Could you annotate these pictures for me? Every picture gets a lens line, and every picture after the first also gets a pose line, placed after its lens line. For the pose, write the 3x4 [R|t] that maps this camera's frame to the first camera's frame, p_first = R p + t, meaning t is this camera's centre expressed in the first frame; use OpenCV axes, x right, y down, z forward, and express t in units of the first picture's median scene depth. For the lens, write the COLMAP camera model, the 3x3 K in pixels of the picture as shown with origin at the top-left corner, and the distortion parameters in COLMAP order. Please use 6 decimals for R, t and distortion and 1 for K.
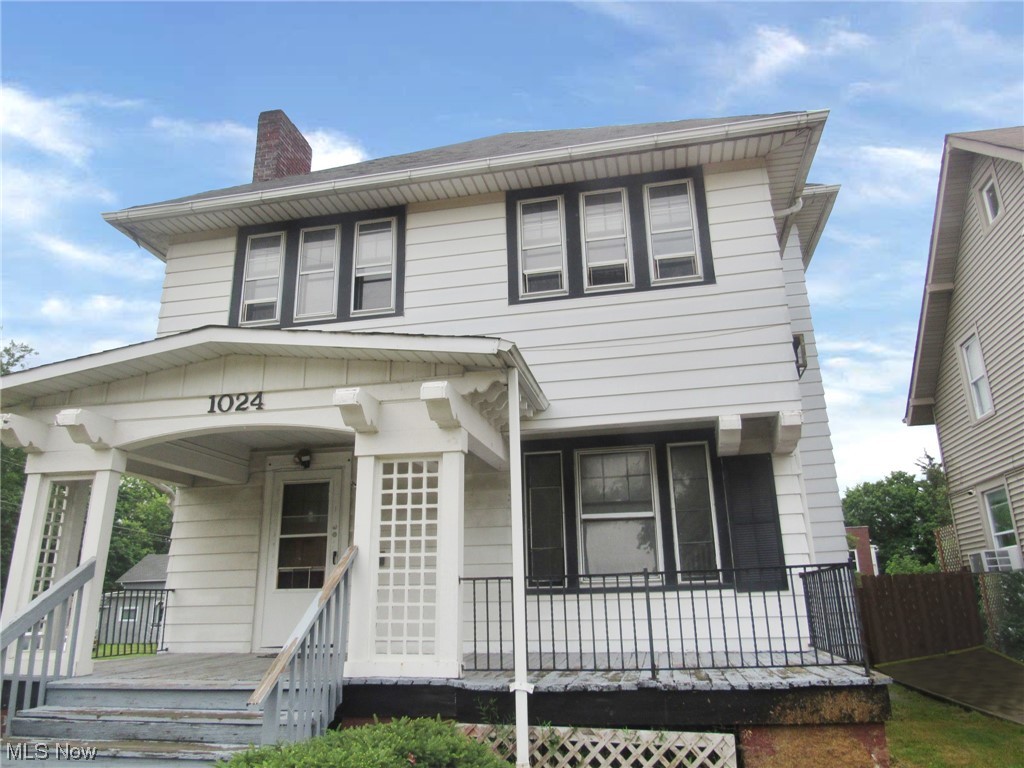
lens RADIAL K [[740.3, 0, 495.8], [0, 740.3, 380.7], [0, 0, 1]] dist [-0.030537, 0.010247]
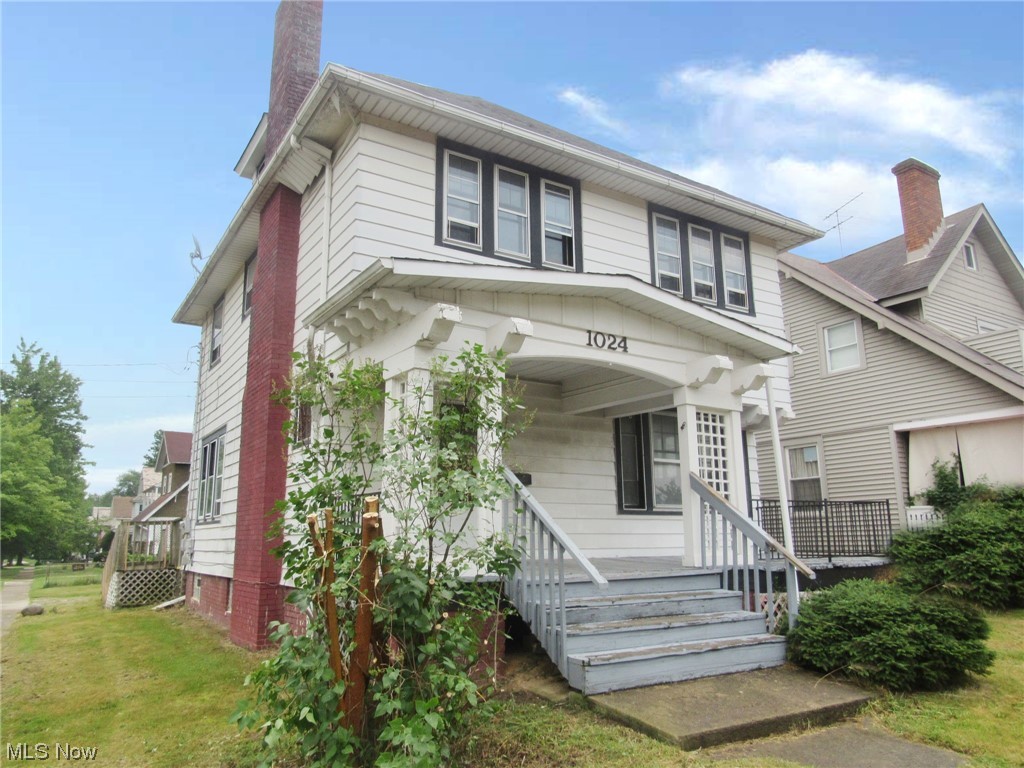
lens RADIAL K [[740.3, 0, 508.0], [0, 740.3, 379.7], [0, 0, 1]] dist [-0.030537, 0.010247]
pose [[0.713495, 0.159755, 0.682204, -1.088607], [-0.212039, 0.977235, -0.007078, 0.113245], [-0.667805, -0.139604, 0.731127, 0.217723]]
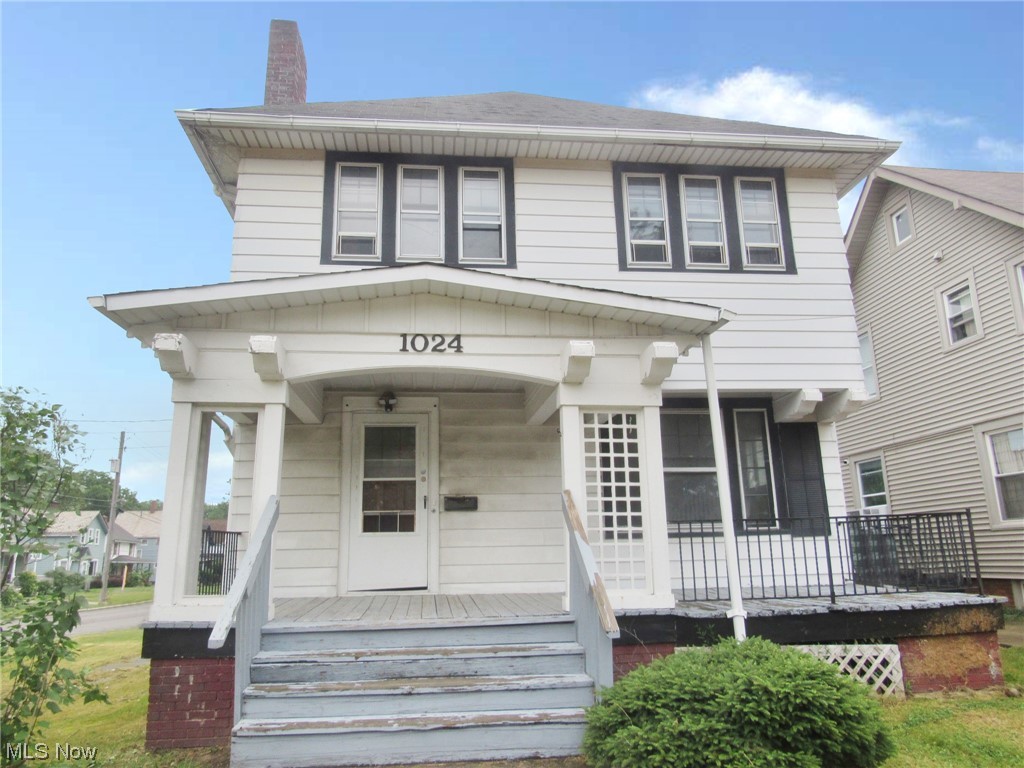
lens RADIAL K [[740.3, 0, 497.4], [0, 740.3, 383.1], [0, 0, 1]] dist [-0.030537, 0.010247]
pose [[0.949970, 0.069627, 0.304482, -0.494540], [-0.088780, 0.994820, 0.049502, 0.022733], [-0.299459, -0.074057, 0.951231, 0.028923]]
